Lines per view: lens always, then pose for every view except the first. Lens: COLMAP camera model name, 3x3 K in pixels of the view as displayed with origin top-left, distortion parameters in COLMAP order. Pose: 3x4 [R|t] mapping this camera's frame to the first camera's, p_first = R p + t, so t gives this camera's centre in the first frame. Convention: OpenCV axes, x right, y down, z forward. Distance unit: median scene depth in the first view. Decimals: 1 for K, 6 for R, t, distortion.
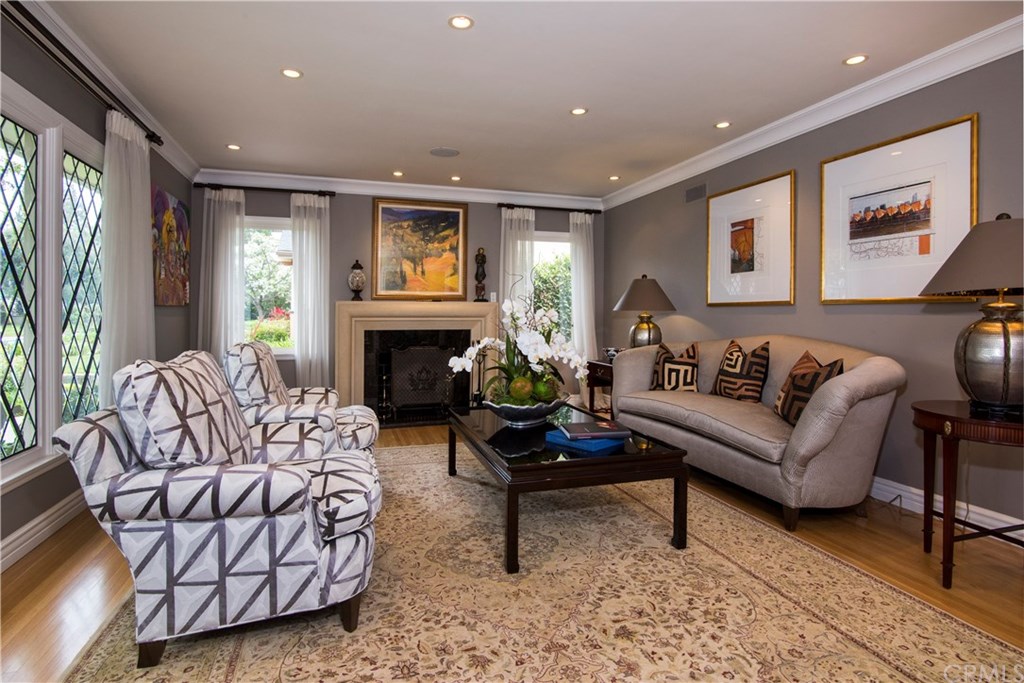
lens RADIAL K [[546.7, 0, 513.3], [0, 546.7, 335.0], [0, 0, 1]] dist [-0.003752, -0.001721]
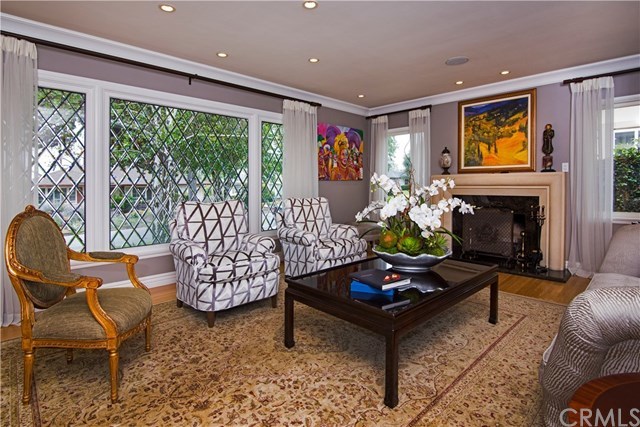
lens RADIAL K [[344.4, 0, 318.6], [0, 344.4, 197.8], [0, 0, 1]] dist [-0.009941, -0.001308]
pose [[0.413900, 0.032850, -0.909730, 0.740698], [-0.029180, 0.999314, 0.022809, -0.018971], [0.909855, 0.017105, 0.414574, 0.526091]]
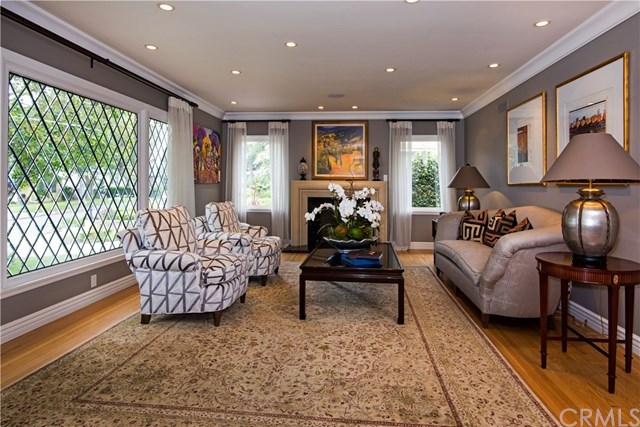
lens RADIAL K [[387.7, 0, 330.4], [0, 387.7, 210.7], [0, 0, 1]] dist [0.004792, 0.001320]
pose [[0.919425, 0.033438, -0.391841, 0.512933], [-0.022242, 0.999205, 0.033077, -0.013572], [0.392636, -0.021697, 0.919438, -0.215969]]
